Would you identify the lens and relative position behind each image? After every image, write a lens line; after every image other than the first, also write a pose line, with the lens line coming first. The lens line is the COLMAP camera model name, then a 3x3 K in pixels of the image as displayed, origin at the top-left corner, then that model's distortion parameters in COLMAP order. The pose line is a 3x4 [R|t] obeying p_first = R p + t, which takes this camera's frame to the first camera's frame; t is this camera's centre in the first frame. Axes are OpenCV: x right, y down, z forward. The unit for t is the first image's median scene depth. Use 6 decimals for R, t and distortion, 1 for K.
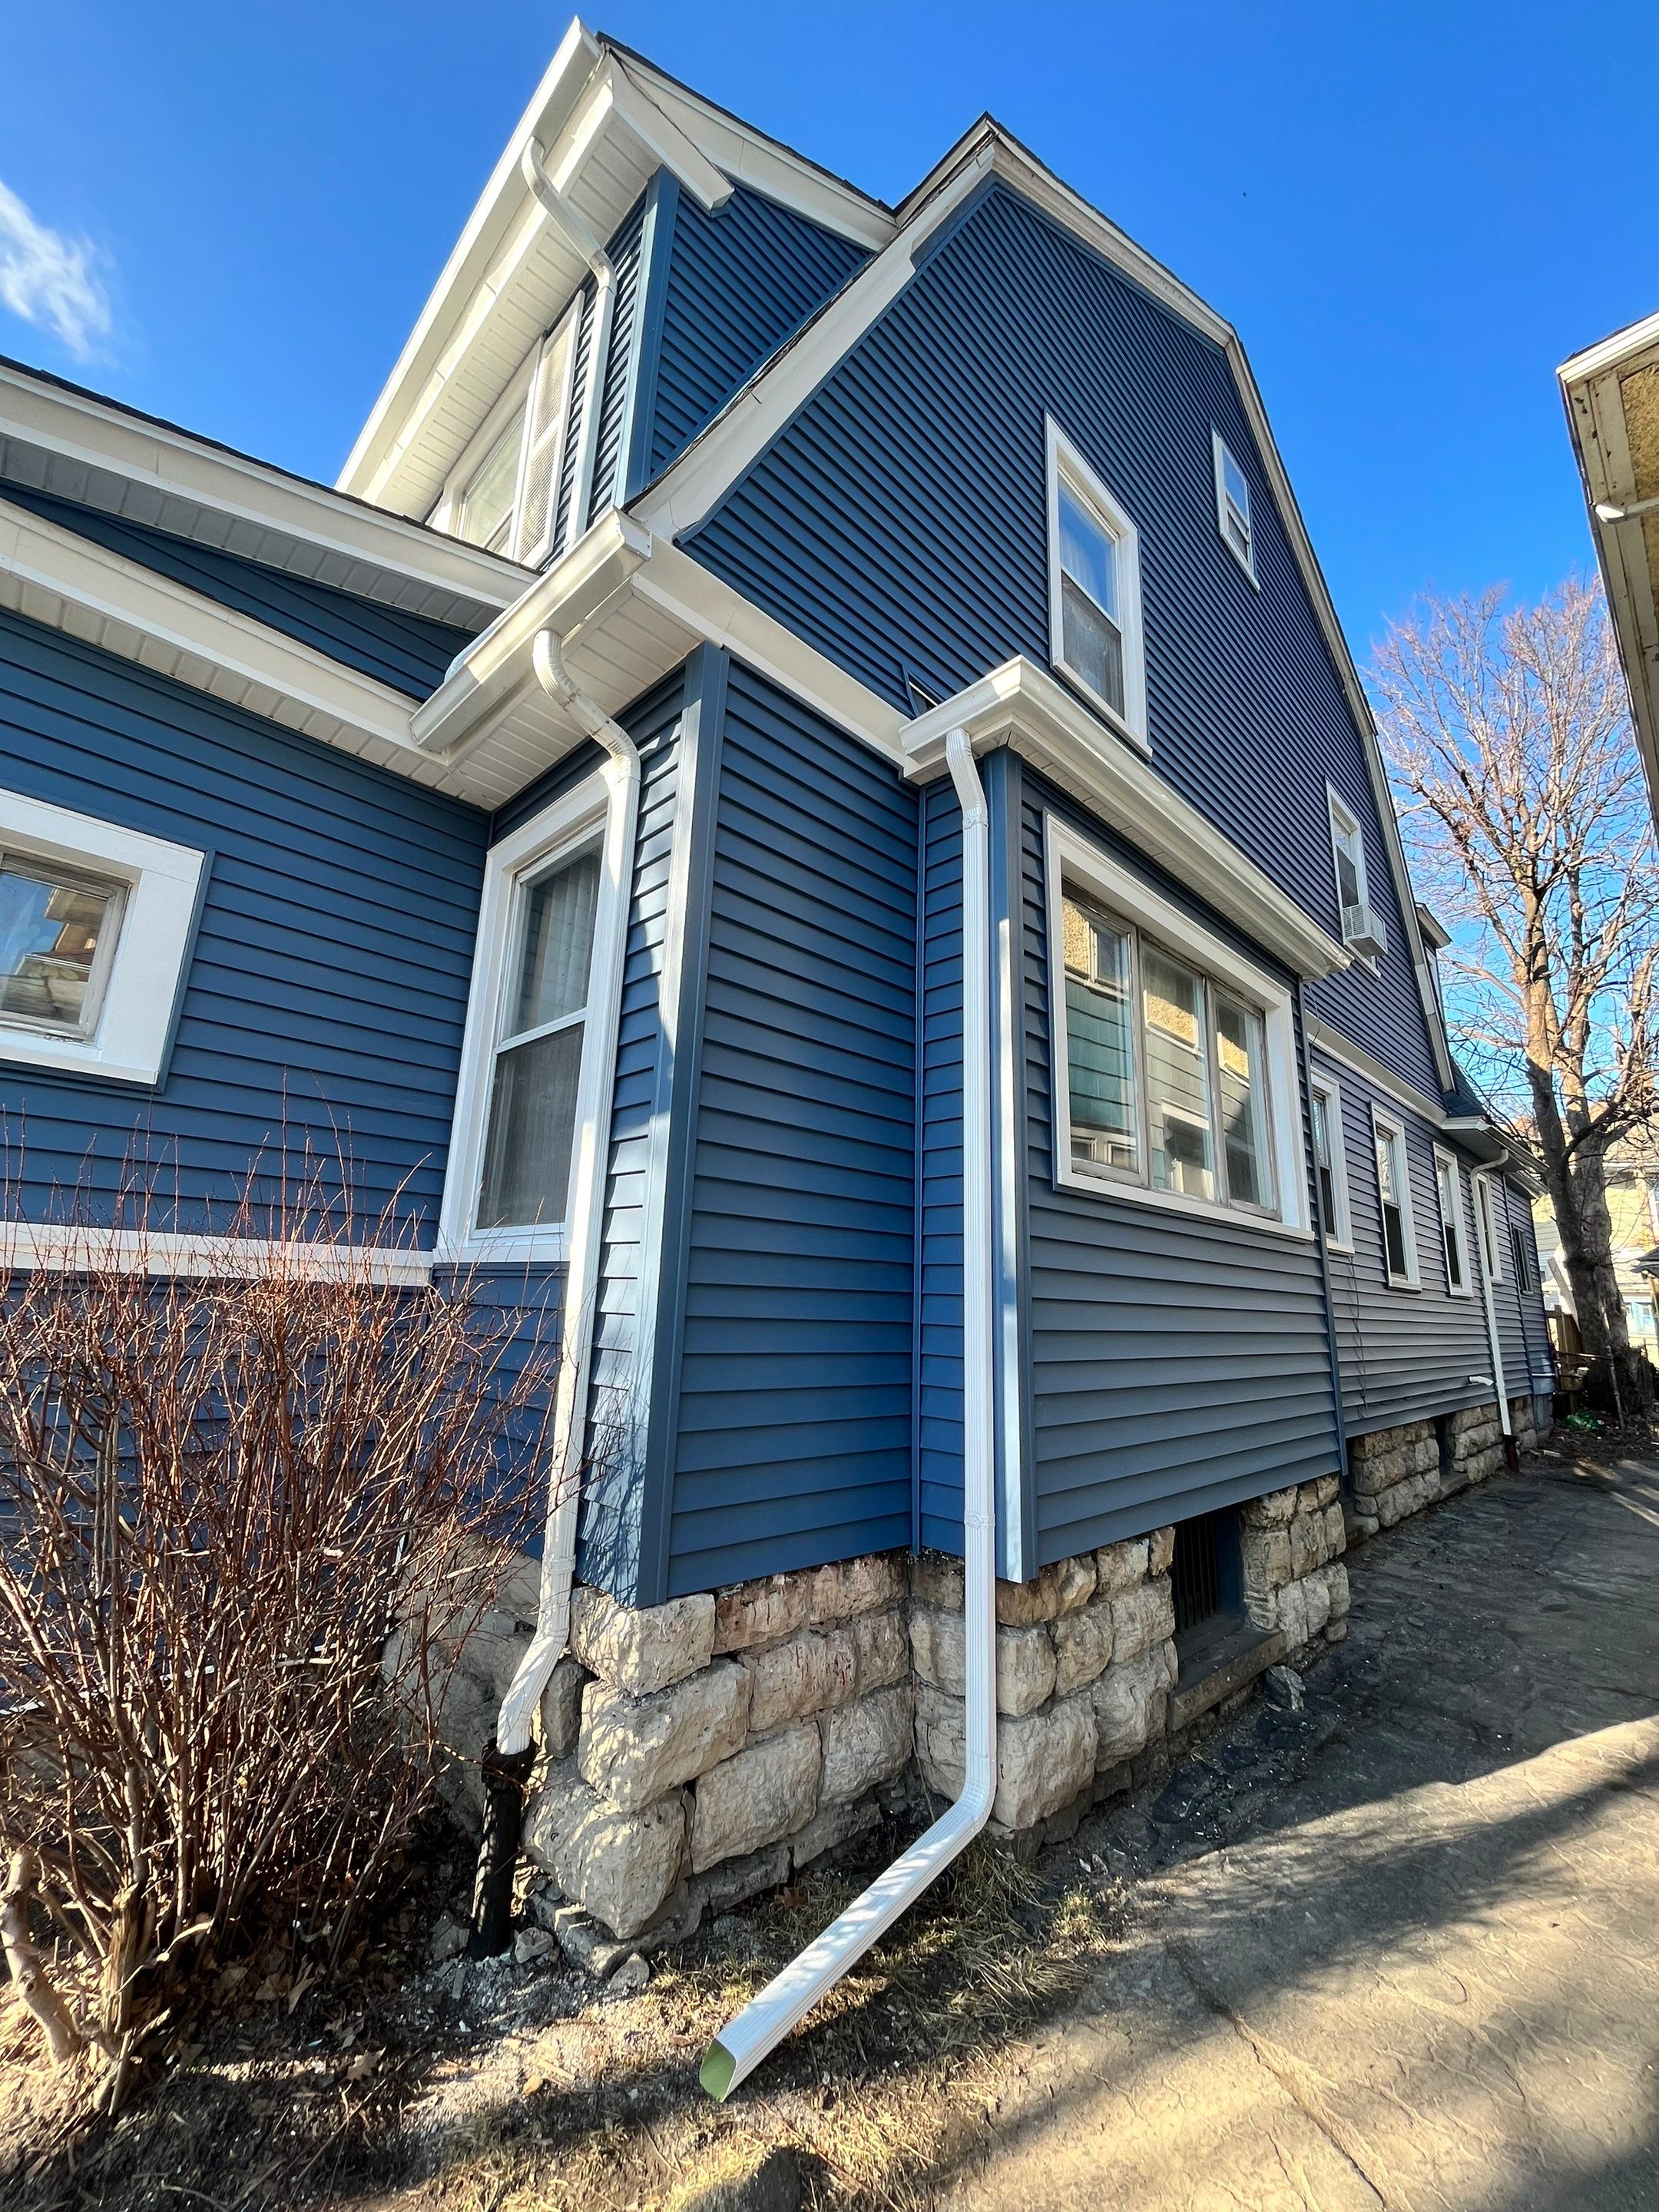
lens RADIAL K [[870.6, 0, 837.6], [0, 870.6, 1105.1], [0, 0, 1]] dist [-0.002011, -0.000090]
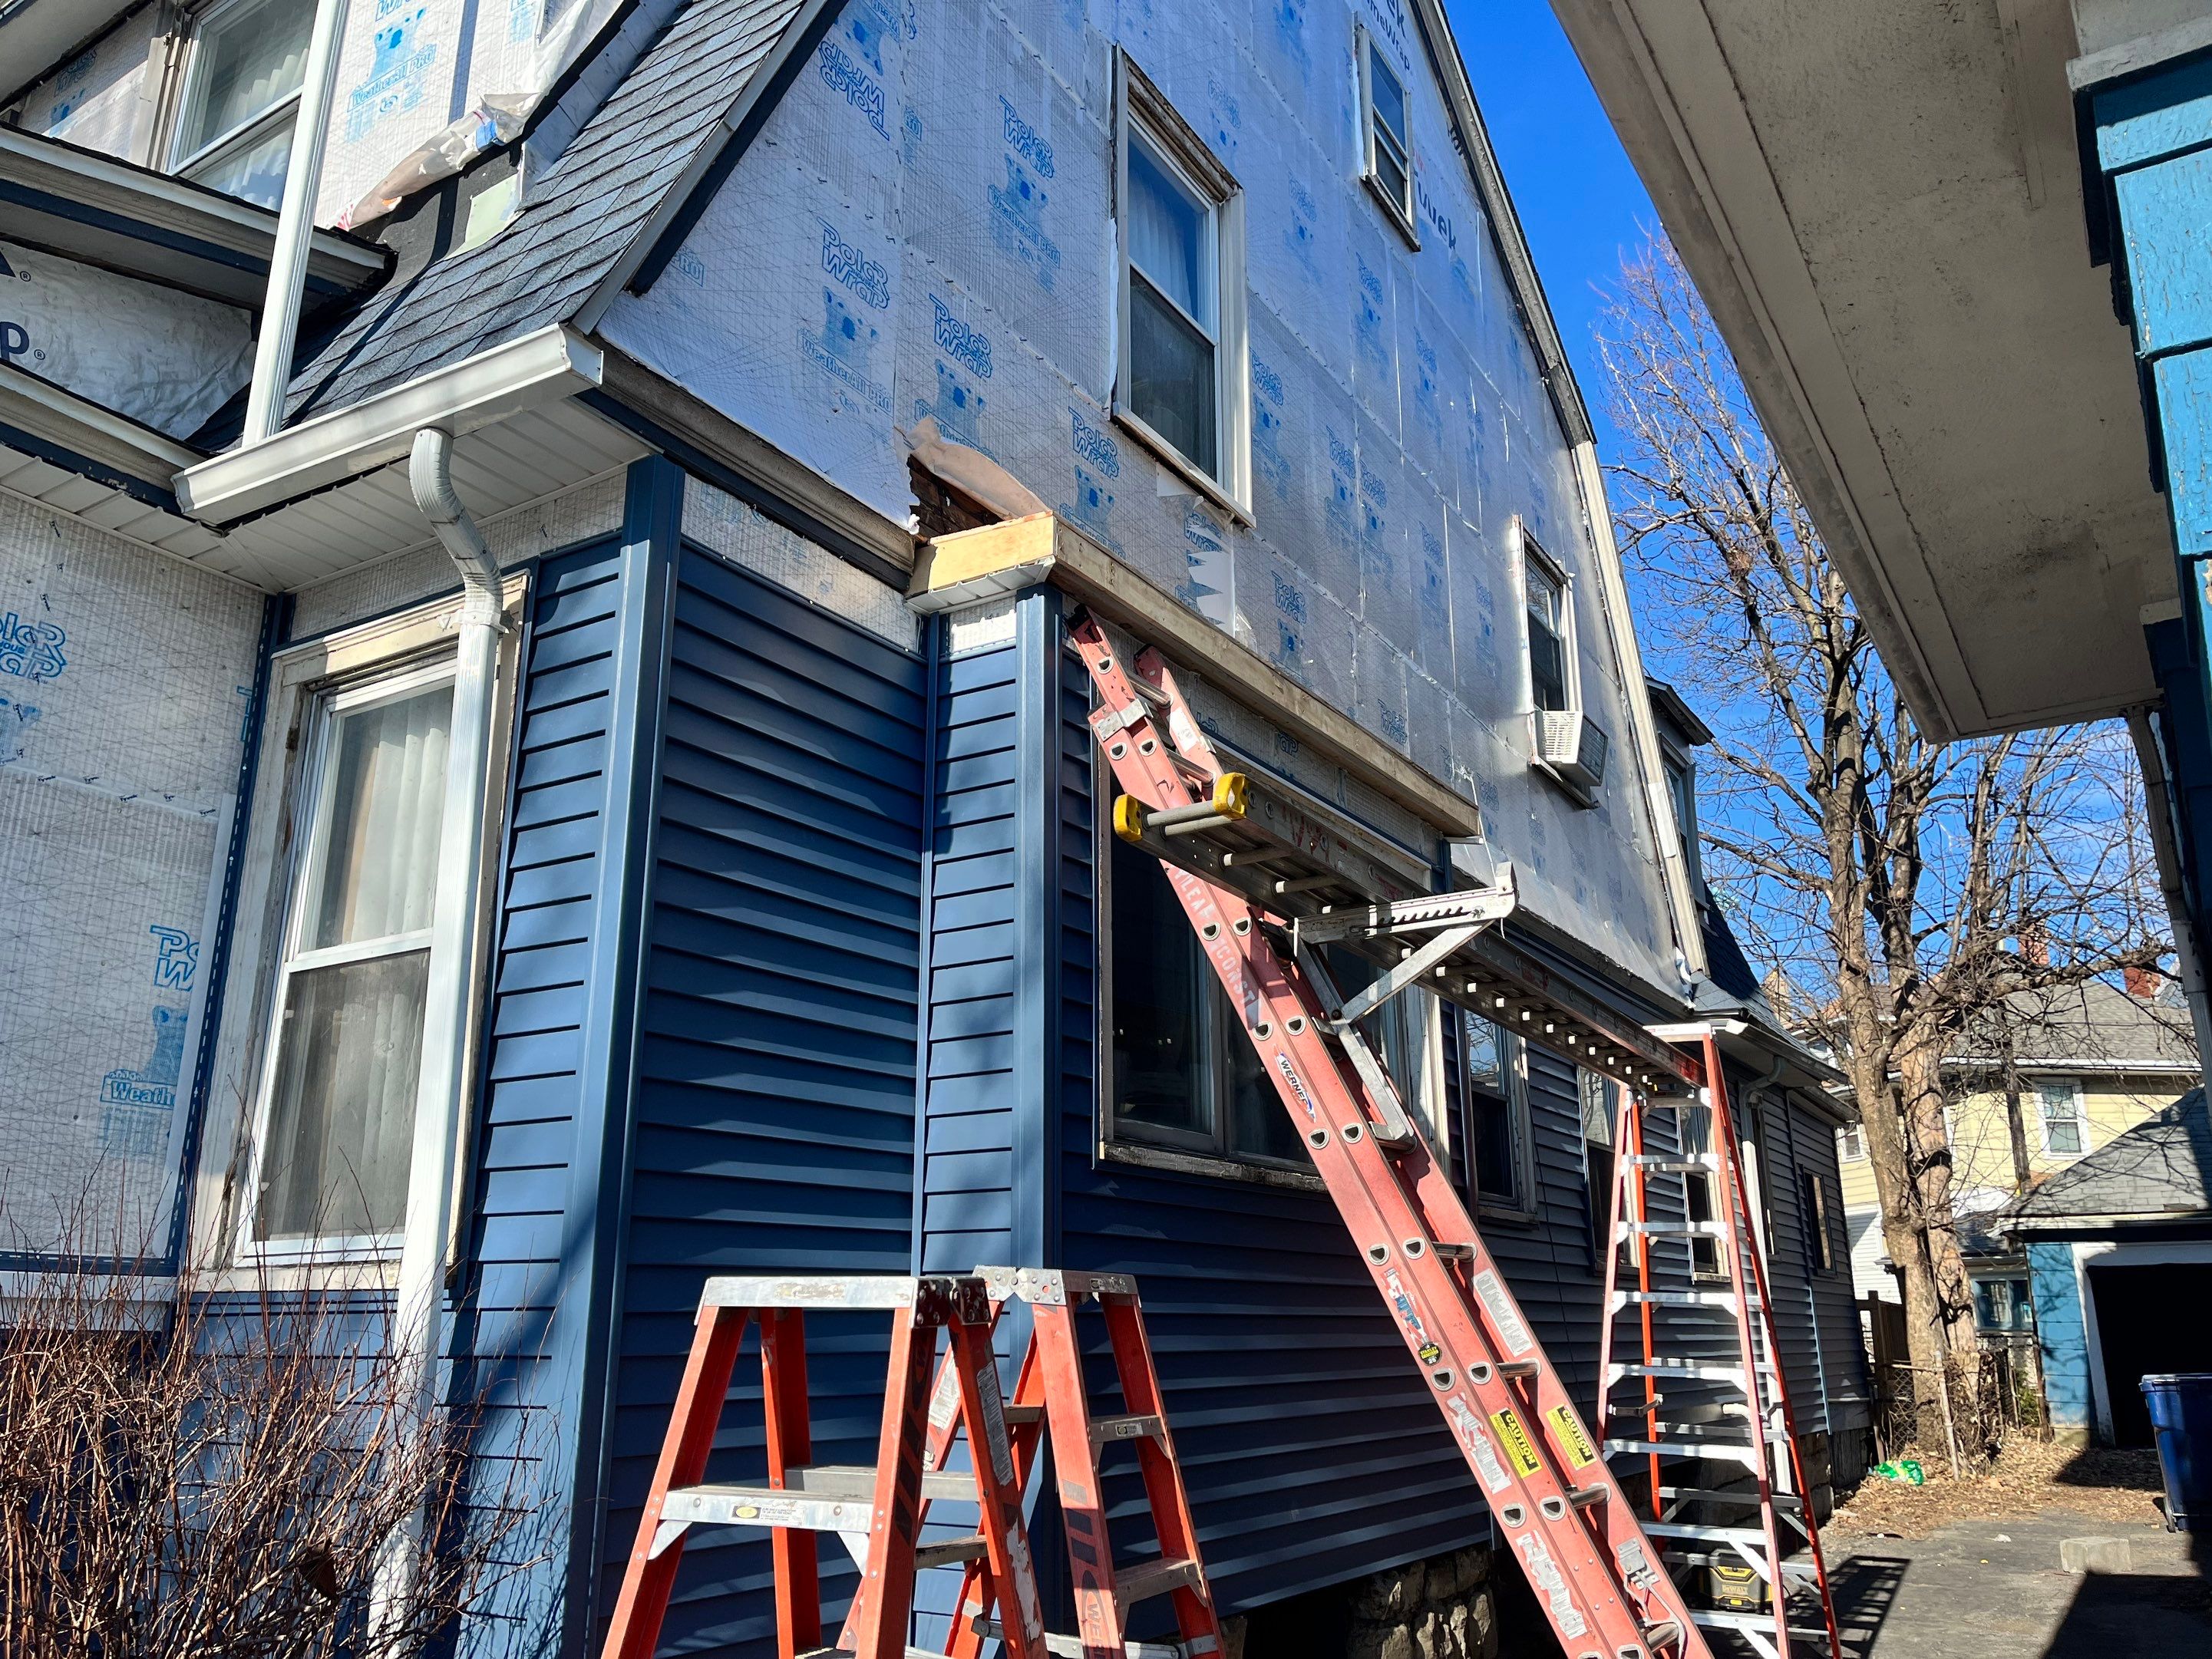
lens RADIAL K [[1654.1, 0, 1121.6], [0, 1654.1, 834.3], [0, 0, 1]] dist [0.080010, -0.093691]
pose [[0.972894, 0.028162, 0.229530, -0.034959], [-0.014456, 0.998022, -0.061177, -0.050296], [-0.230799, 0.056200, 0.971377, -0.212768]]
